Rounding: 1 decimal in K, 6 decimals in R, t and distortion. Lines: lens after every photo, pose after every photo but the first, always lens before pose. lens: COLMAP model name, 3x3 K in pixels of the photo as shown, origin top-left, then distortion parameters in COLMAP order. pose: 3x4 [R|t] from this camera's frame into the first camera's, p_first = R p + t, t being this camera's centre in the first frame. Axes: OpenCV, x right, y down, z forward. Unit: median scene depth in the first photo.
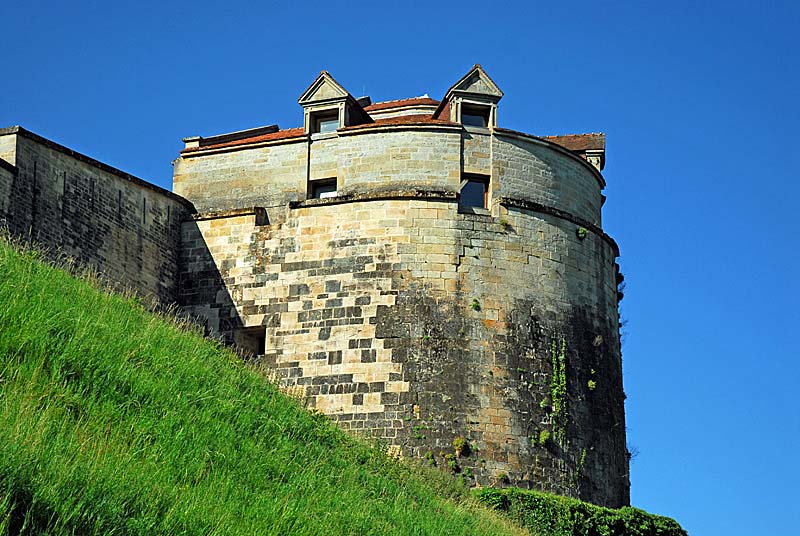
lens RADIAL K [[1602.3, 0, 402.4], [0, 1602.3, 269.6], [0, 0, 1]] dist [0.141037, 0.000000]
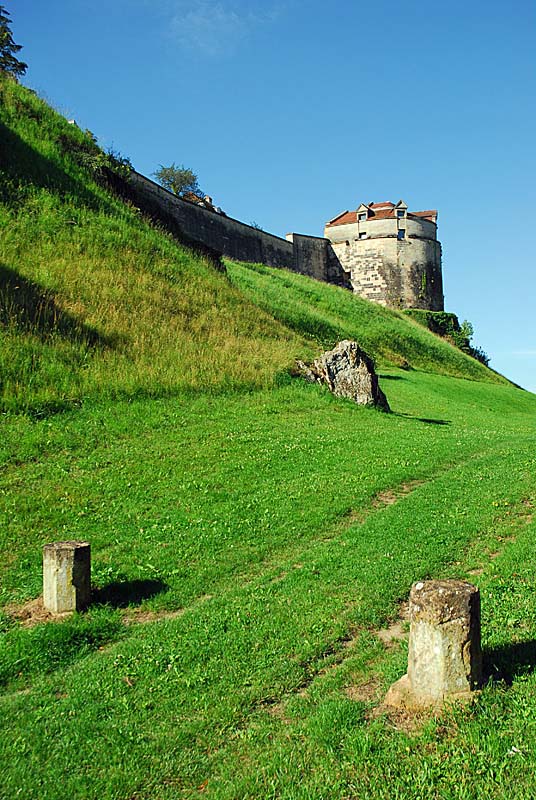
lens RADIAL K [[786.6, 0, 267.3], [0, 786.6, 392.9], [0, 0, 1]] dist [-0.072713, 0.000000]
pose [[0.987264, -0.037972, -0.154492, 0.001795], [0.079873, 0.958143, 0.274921, -0.233473], [0.137586, -0.283760, 0.948973, -1.000722]]
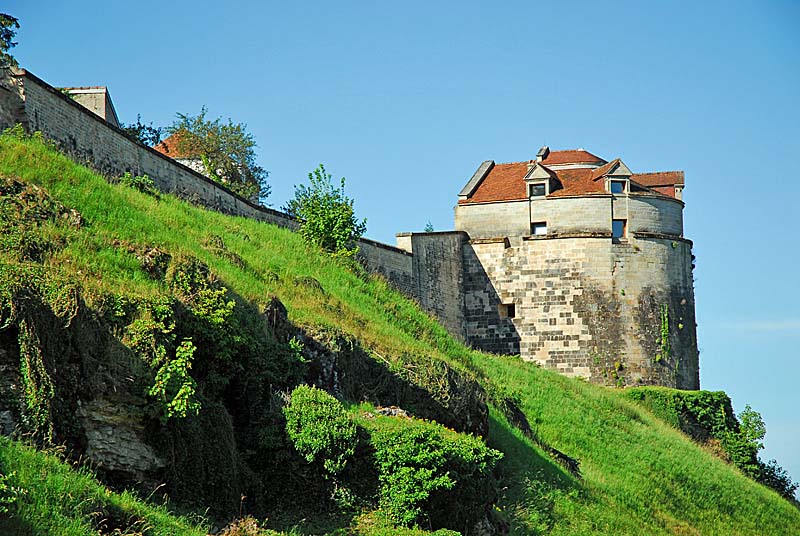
lens RADIAL K [[2343.6, 0, 399.7], [0, 2343.6, 261.5], [0, 0, 1]] dist [0.379737, 0.000000]
pose [[0.998870, -0.034097, 0.033104, -0.318577], [0.026070, 0.975553, 0.218214, -0.644823], [-0.039735, -0.217104, 0.975339, -1.782721]]
